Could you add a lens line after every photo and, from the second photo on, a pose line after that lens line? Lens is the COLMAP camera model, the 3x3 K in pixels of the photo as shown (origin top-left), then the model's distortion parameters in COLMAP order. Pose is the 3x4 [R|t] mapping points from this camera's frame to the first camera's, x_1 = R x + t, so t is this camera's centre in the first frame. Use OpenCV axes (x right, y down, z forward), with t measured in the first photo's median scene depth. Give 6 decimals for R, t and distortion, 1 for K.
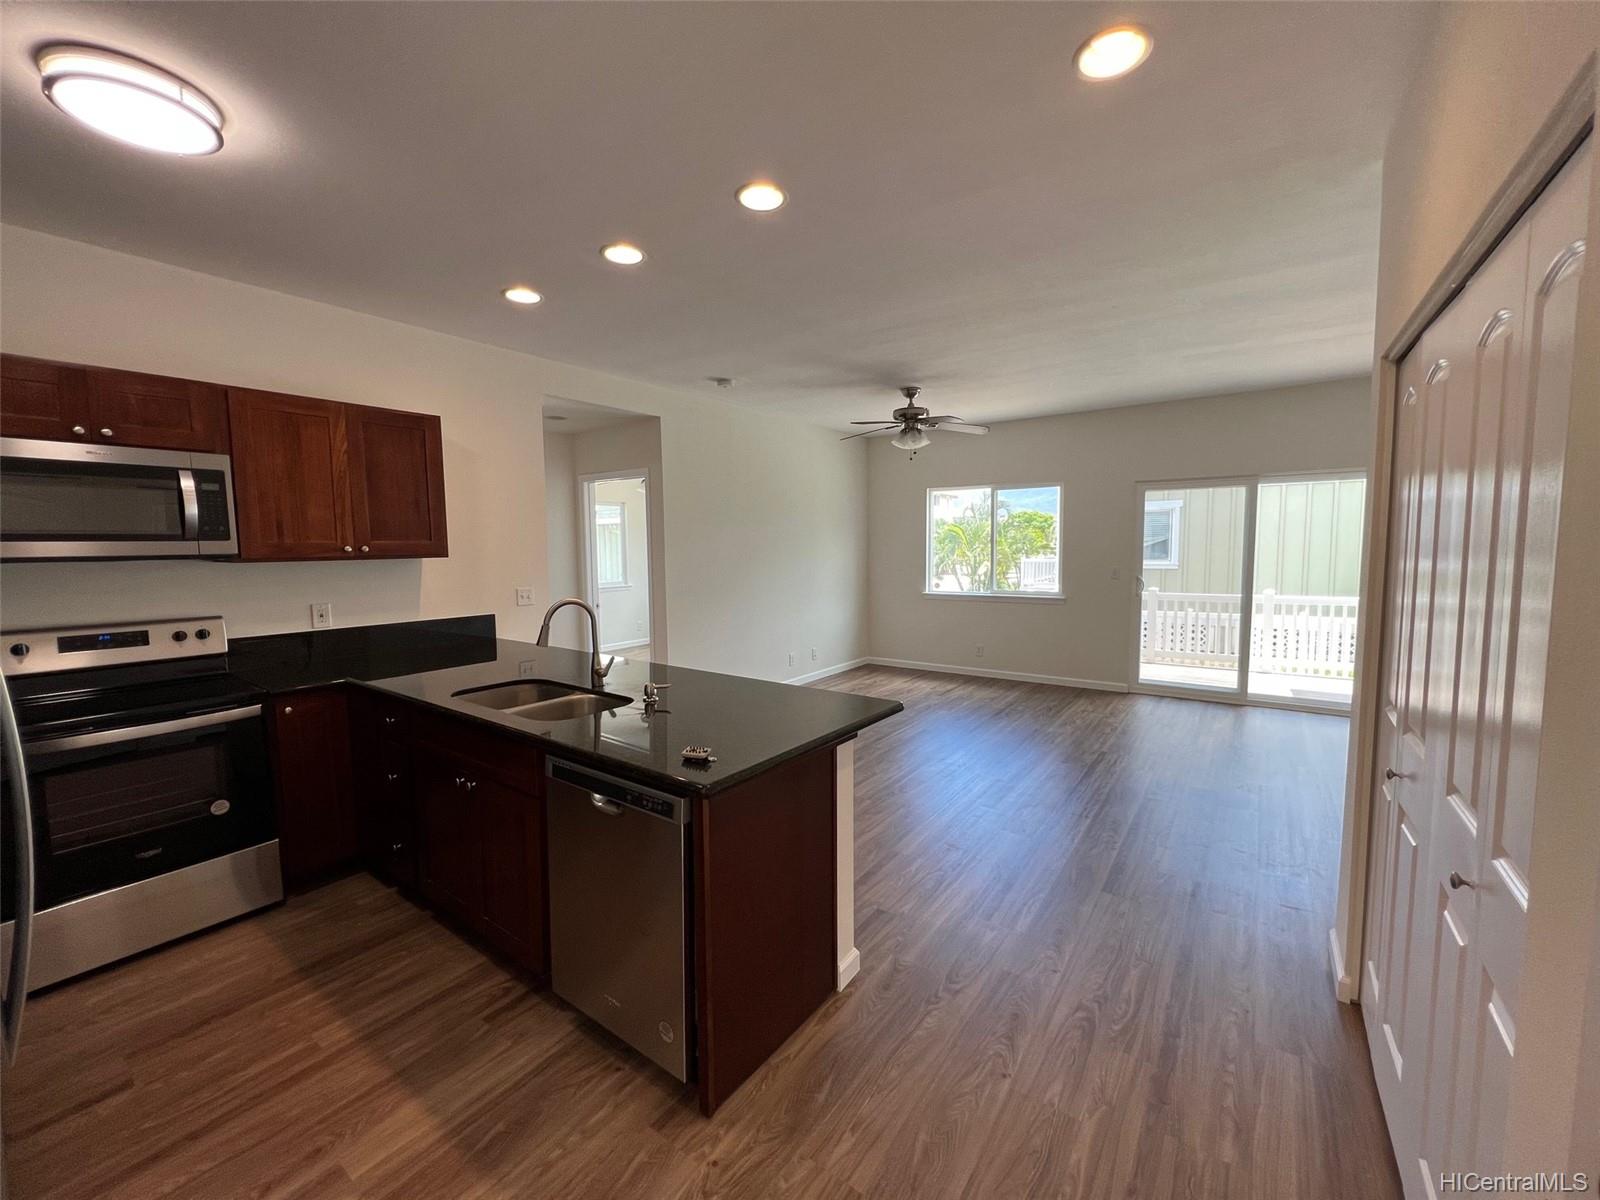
lens RADIAL K [[639.4, 0, 794.3], [0, 639.4, 603.7], [0, 0, 1]] dist [-0.000164, 0.000060]
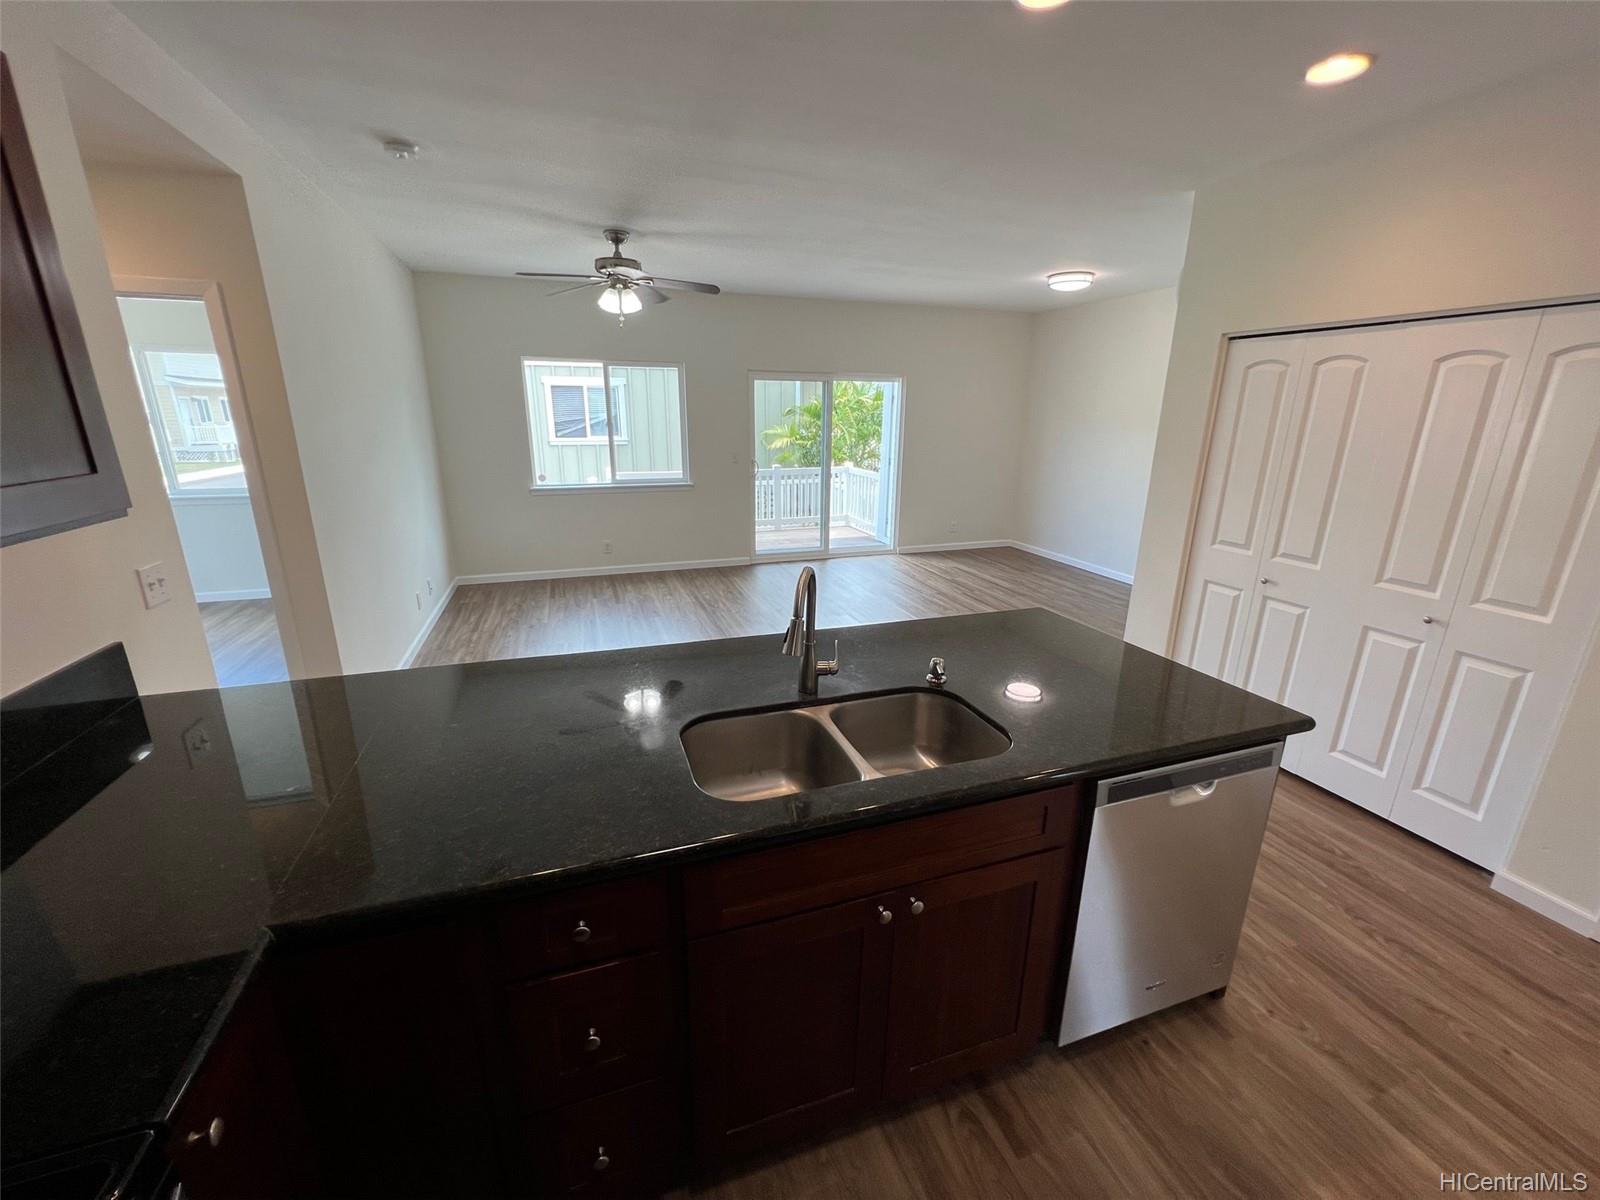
lens RADIAL K [[639.4, 0, 804.1], [0, 639.4, 601.8], [0, 0, 1]] dist [-0.000164, 0.000060]
pose [[0.568739, -0.219859, 0.792590, -0.648786], [0.061786, 0.972311, 0.225377, -0.086801], [-0.820194, -0.079210, 0.566575, 0.512248]]
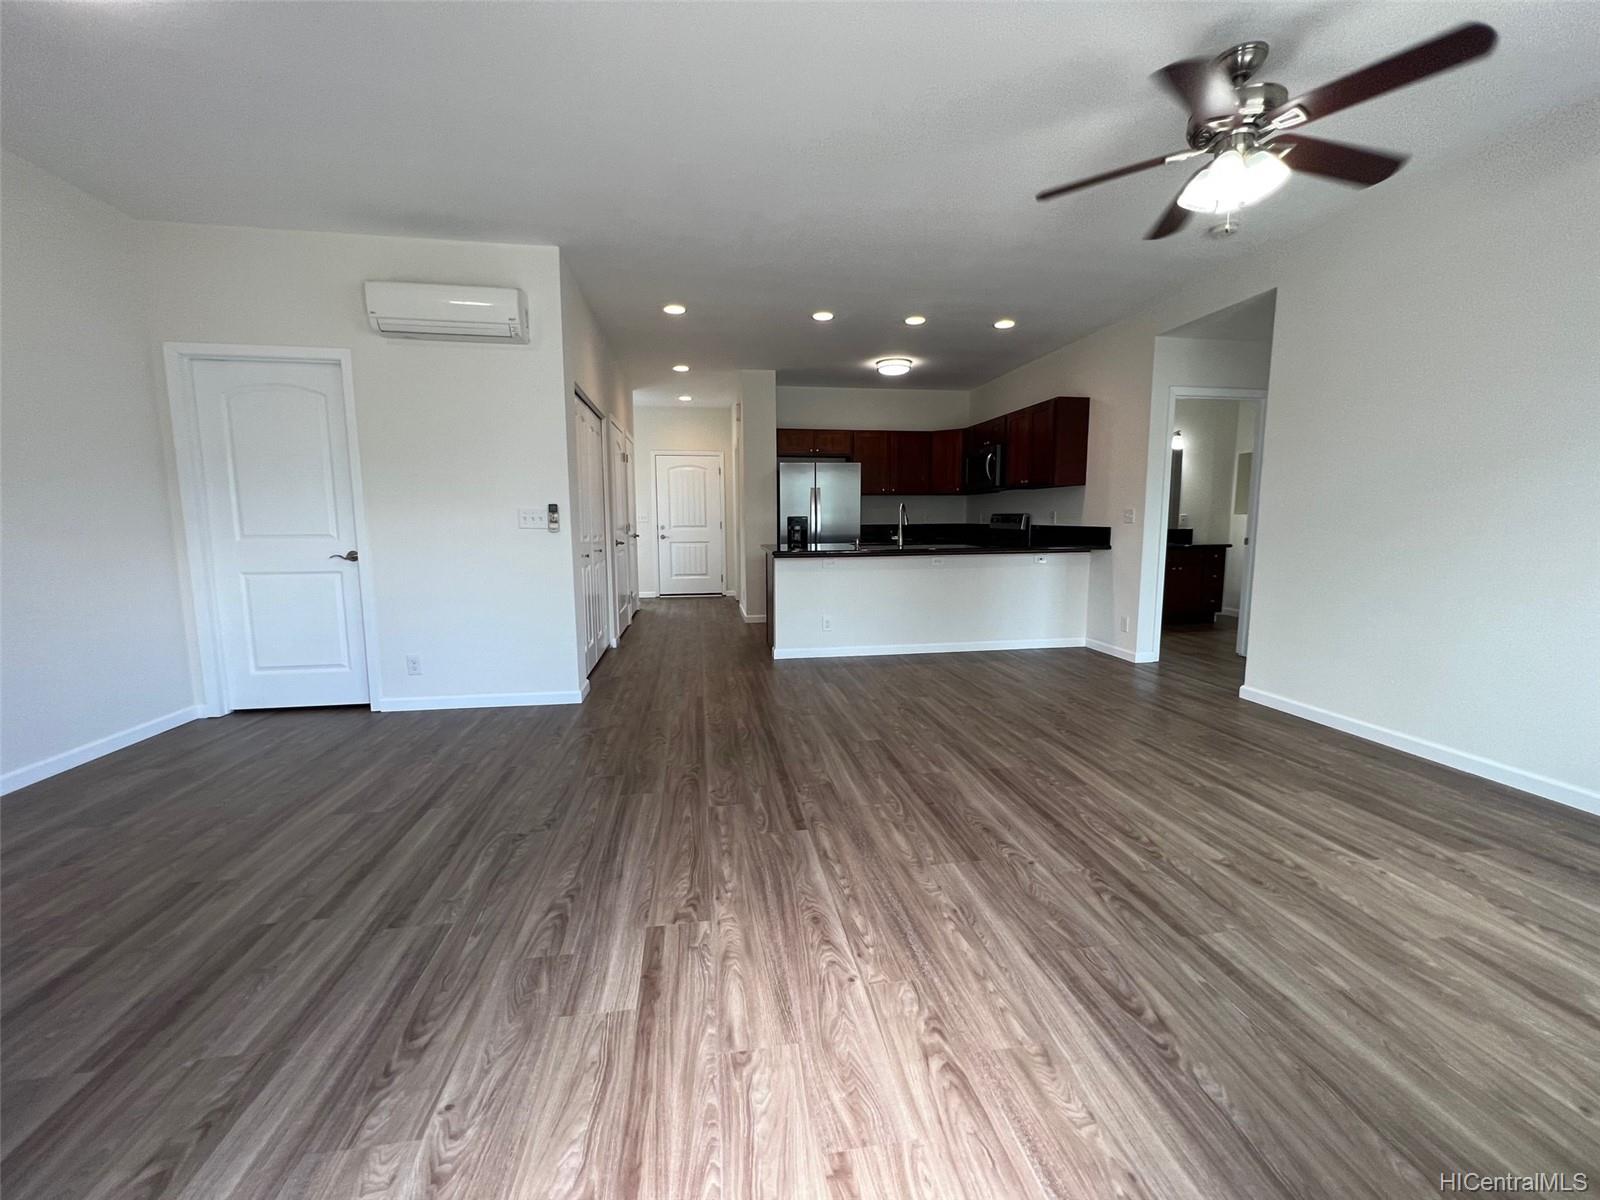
lens RADIAL K [[639.4, 0, 796.8], [0, 639.4, 597.1], [0, 0, 1]] dist [-0.000164, 0.000060]
pose [[-0.704437, 0.089079, -0.704154, 1.114243], [-0.065984, 0.979577, 0.189932, -0.065642], [0.706692, 0.180258, -0.684173, 1.771715]]
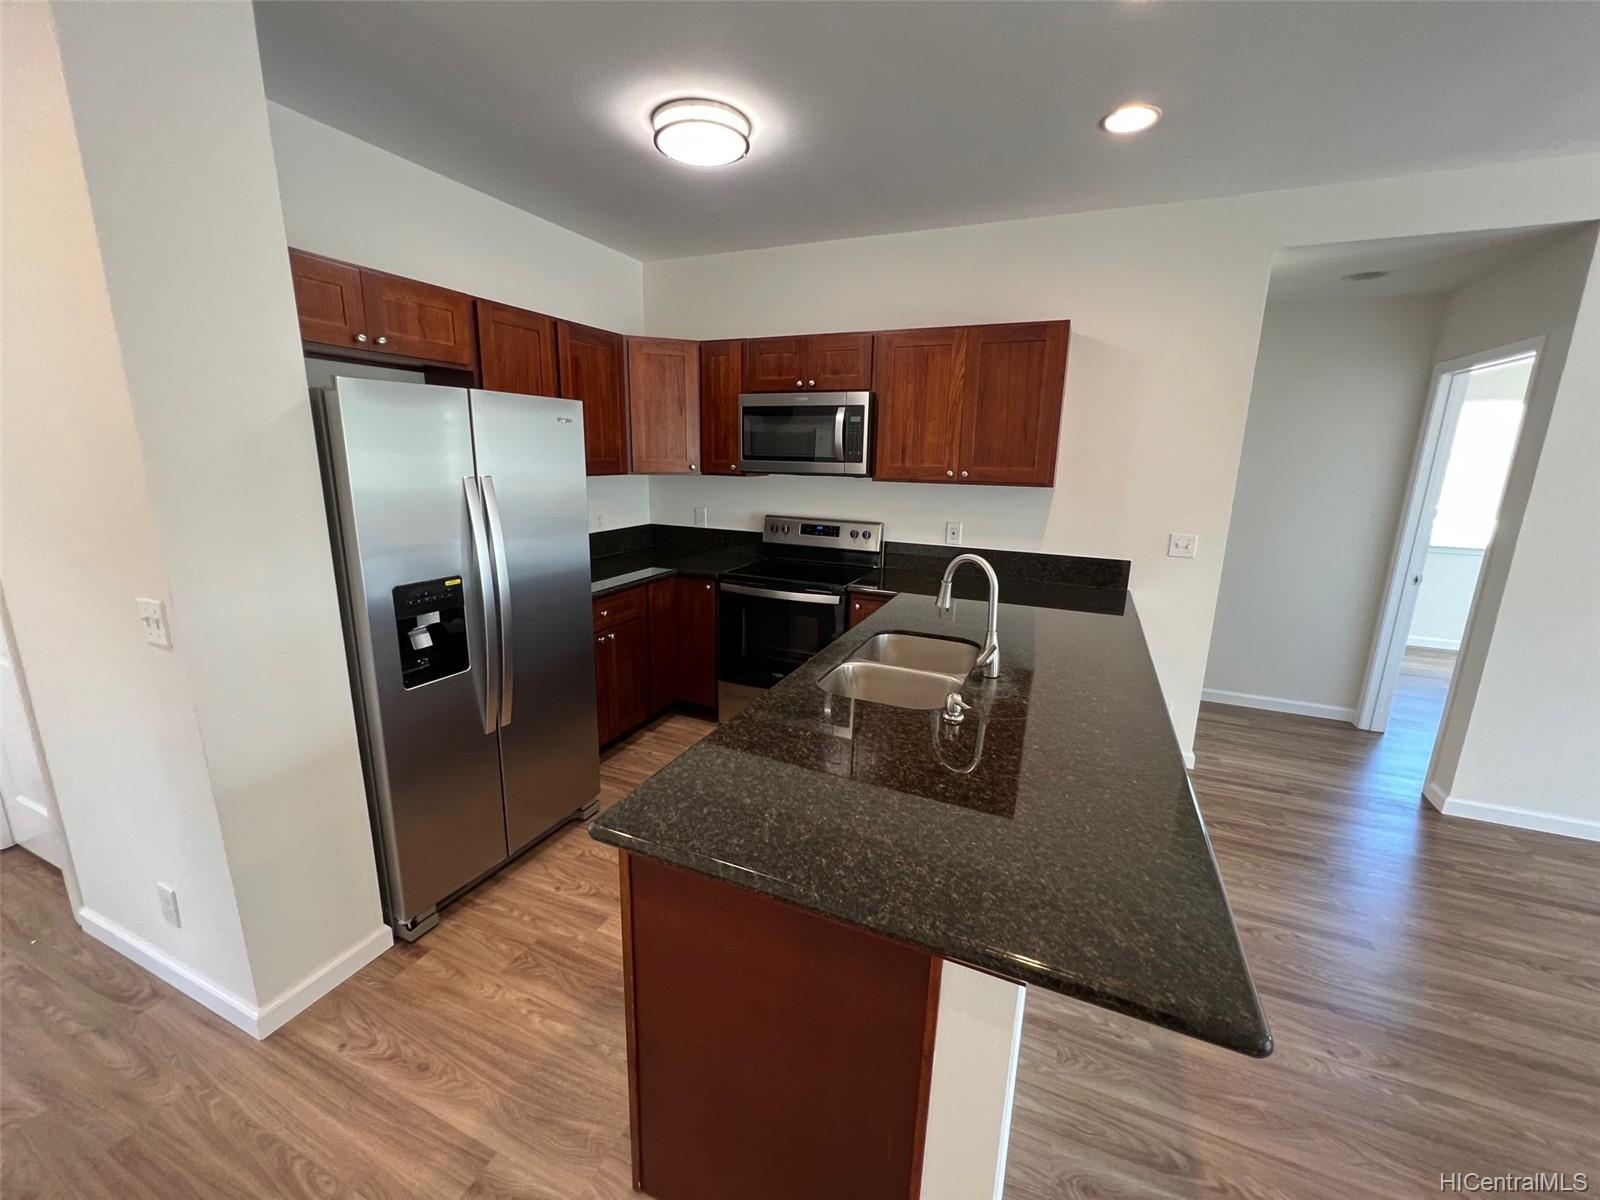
lens RADIAL K [[641.5, 0, 799.0], [0, 641.5, 599.3], [0, 0, 1]] dist [0.012686, 0.000611]
pose [[0.232201, 0.230022, -0.945078, 0.292775], [-0.117538, 0.971150, 0.207489, -0.075620], [0.965540, 0.062903, 0.252539, 0.514708]]
